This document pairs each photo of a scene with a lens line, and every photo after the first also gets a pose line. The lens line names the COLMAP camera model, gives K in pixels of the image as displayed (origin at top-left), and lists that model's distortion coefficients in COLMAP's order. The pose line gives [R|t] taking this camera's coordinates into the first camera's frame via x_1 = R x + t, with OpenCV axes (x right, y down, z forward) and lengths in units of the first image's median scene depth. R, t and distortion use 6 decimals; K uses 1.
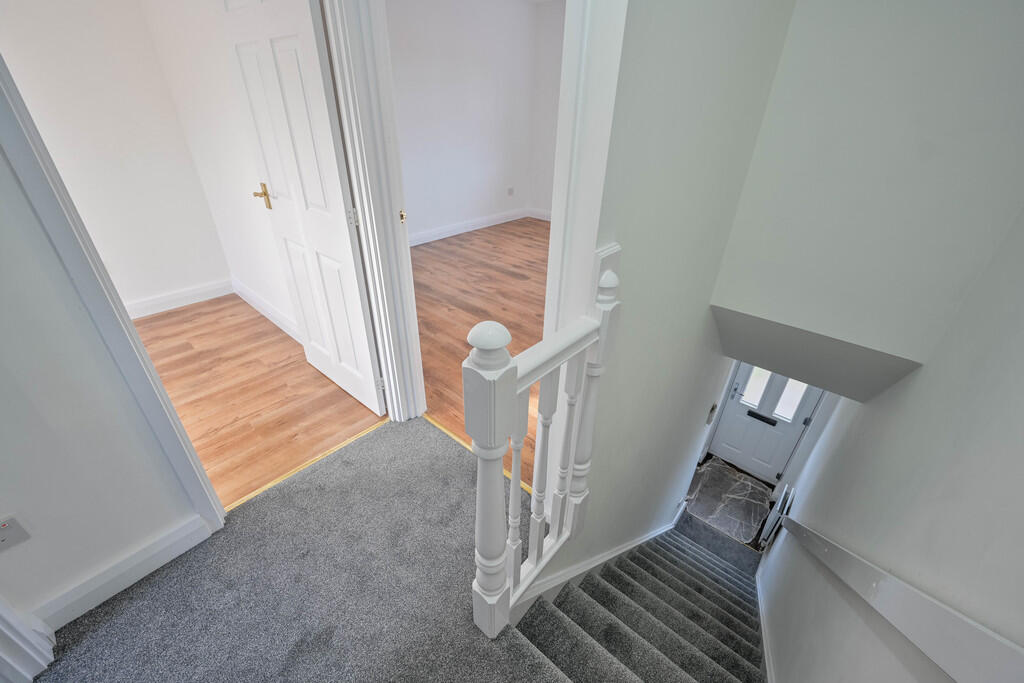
lens RADIAL K [[415.4, 0, 512.0], [0, 415.4, 341.5], [0, 0, 1]] dist [0.000011, 0.000102]
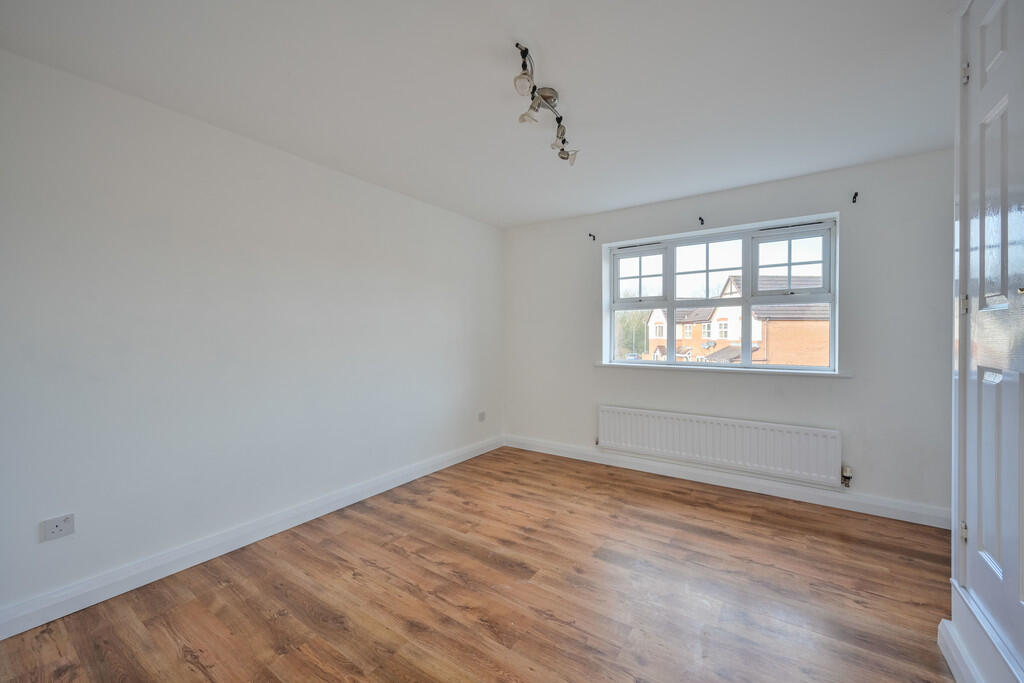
lens RADIAL K [[407.5, 0, 512.0], [0, 407.5, 341.5], [0, 0, 1]] dist [-0.000080, 0.000159]
pose [[0.993405, -0.027405, 0.111331, -0.036565], [0.077703, 0.874930, -0.477974, -0.145678], [-0.084308, 0.483473, 0.871290, 0.331099]]
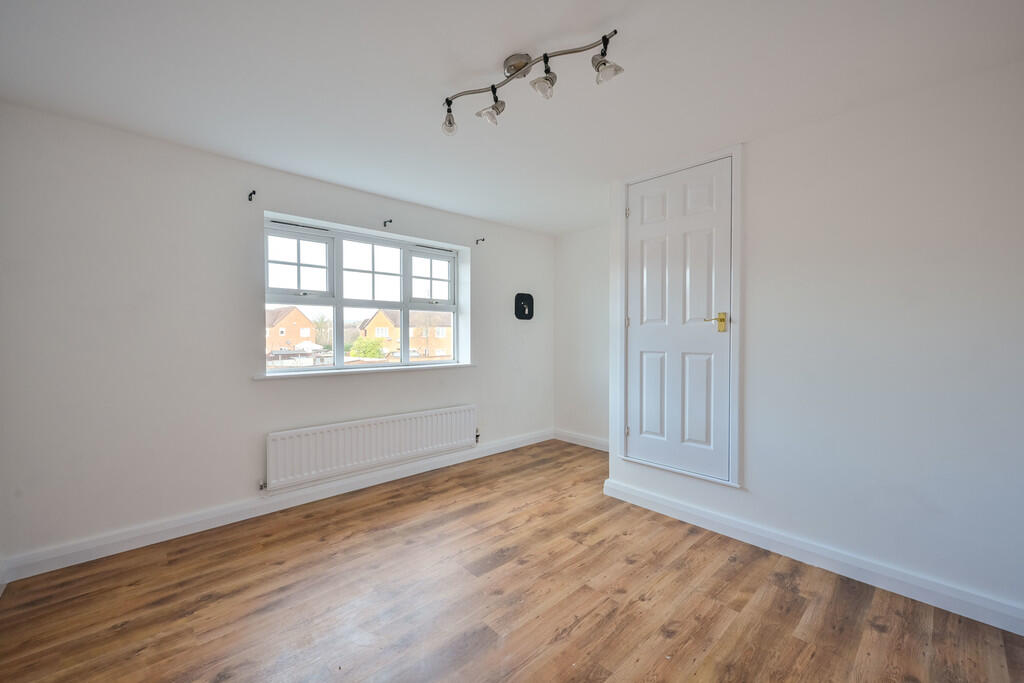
lens RADIAL K [[405.1, 0, 512.0], [0, 405.1, 341.5], [0, 0, 1]] dist [-0.000342, -0.000100]
pose [[0.096855, -0.037431, 0.994594, -0.344288], [0.496153, 0.868094, -0.015646, -0.359446], [-0.862816, 0.494987, 0.102651, 0.689617]]
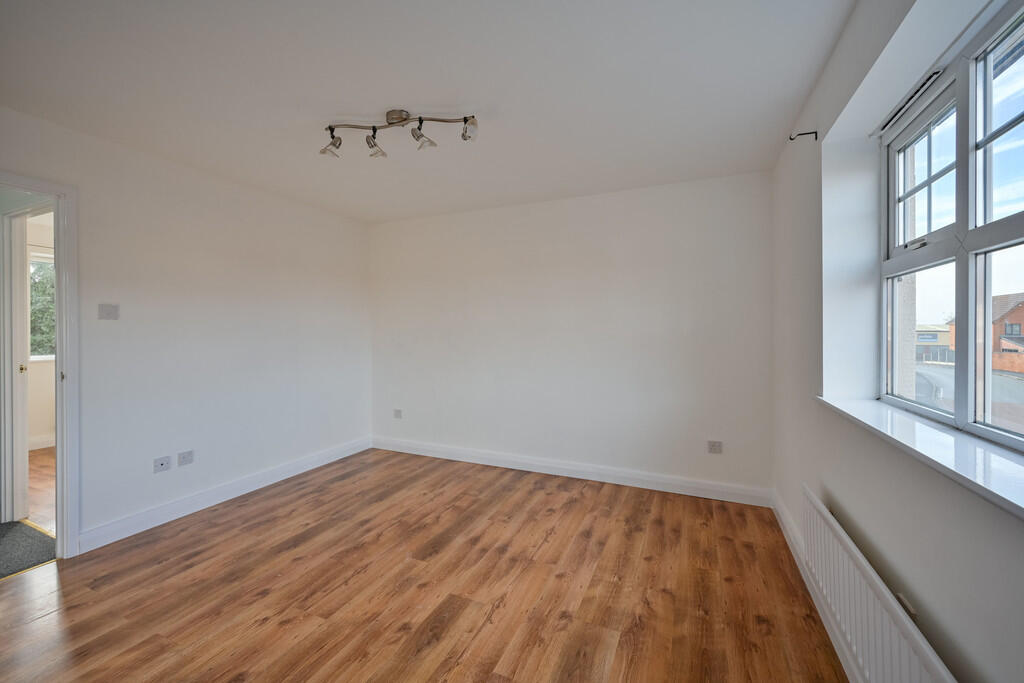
lens RADIAL K [[405.1, 0, 512.0], [0, 405.1, 341.5], [0, 0, 1]] dist [-0.000342, -0.000100]
pose [[0.290924, 0.002212, -0.956744, 0.564324], [-0.469502, 0.871641, -0.140750, -0.358564], [0.833625, 0.490140, 0.254620, 0.717210]]
